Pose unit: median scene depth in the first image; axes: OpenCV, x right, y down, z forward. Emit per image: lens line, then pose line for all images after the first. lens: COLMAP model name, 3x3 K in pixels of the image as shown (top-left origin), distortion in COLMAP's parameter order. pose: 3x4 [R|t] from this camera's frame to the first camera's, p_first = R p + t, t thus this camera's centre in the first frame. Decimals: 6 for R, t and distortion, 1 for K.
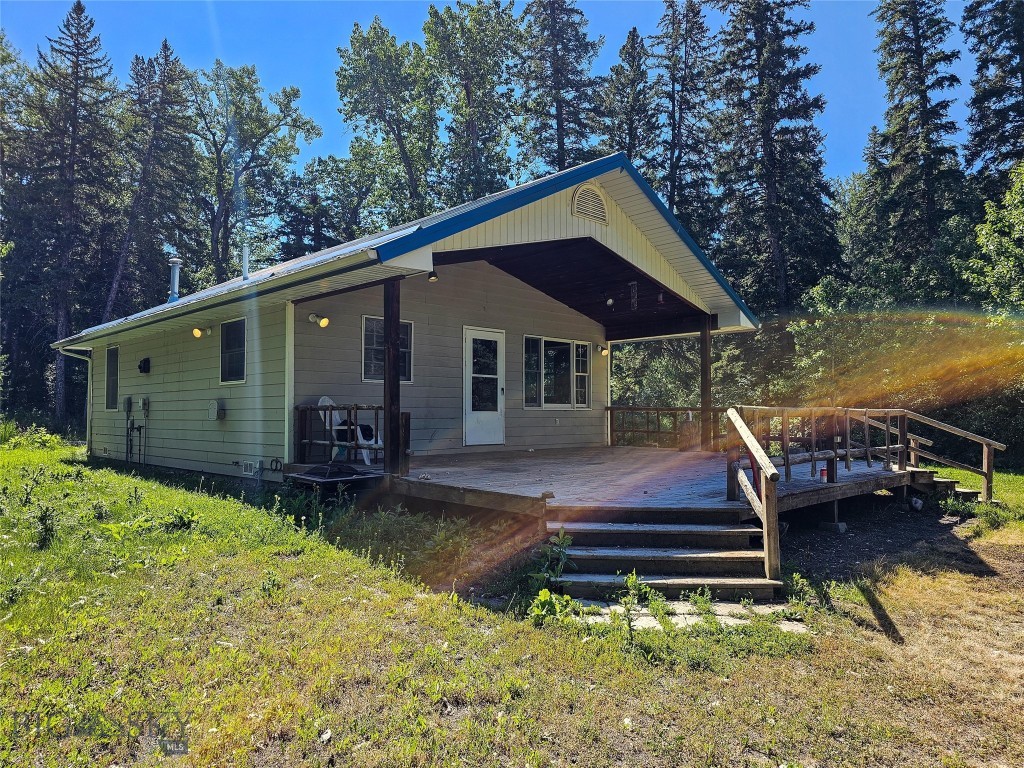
lens RADIAL K [[685.9, 0, 511.9], [0, 685.9, 387.5], [0, 0, 1]] dist [0.051182, -0.046686]
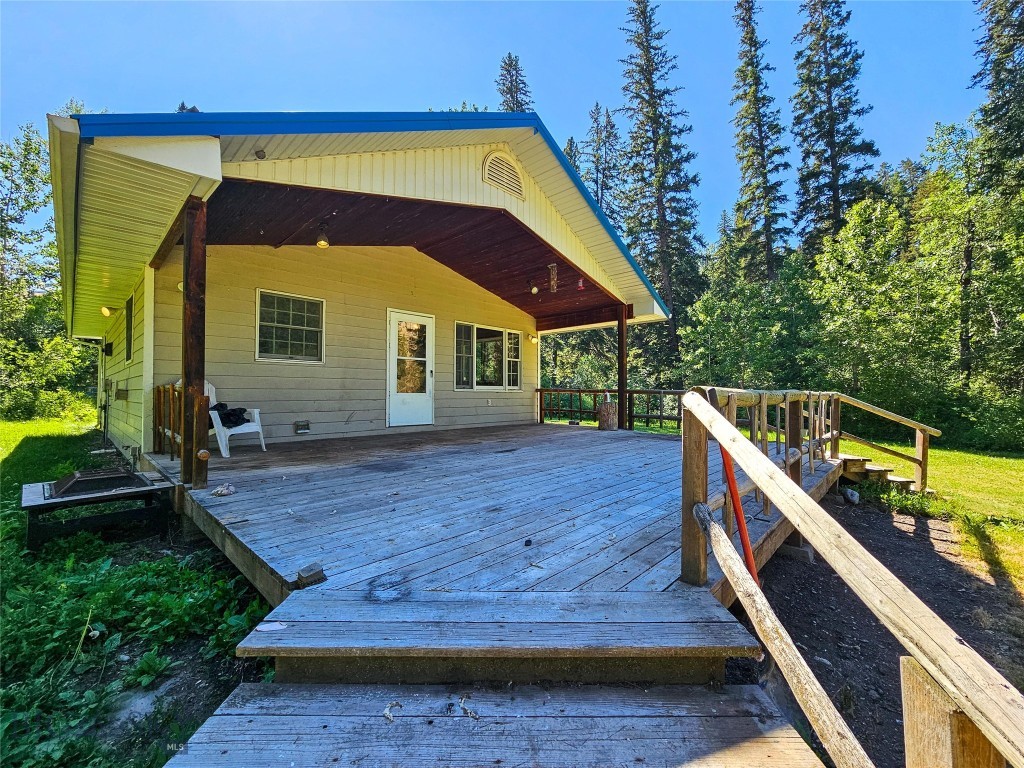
lens RADIAL K [[431.0, 0, 521.4], [0, 431.0, 381.2], [0, 0, 1]] dist [-0.002279, 0.001047]
pose [[0.998455, 0.004550, 0.055386, 0.038690], [-0.005122, 0.999935, 0.010190, 0.004333], [-0.055336, -0.010458, 0.998413, 0.149871]]
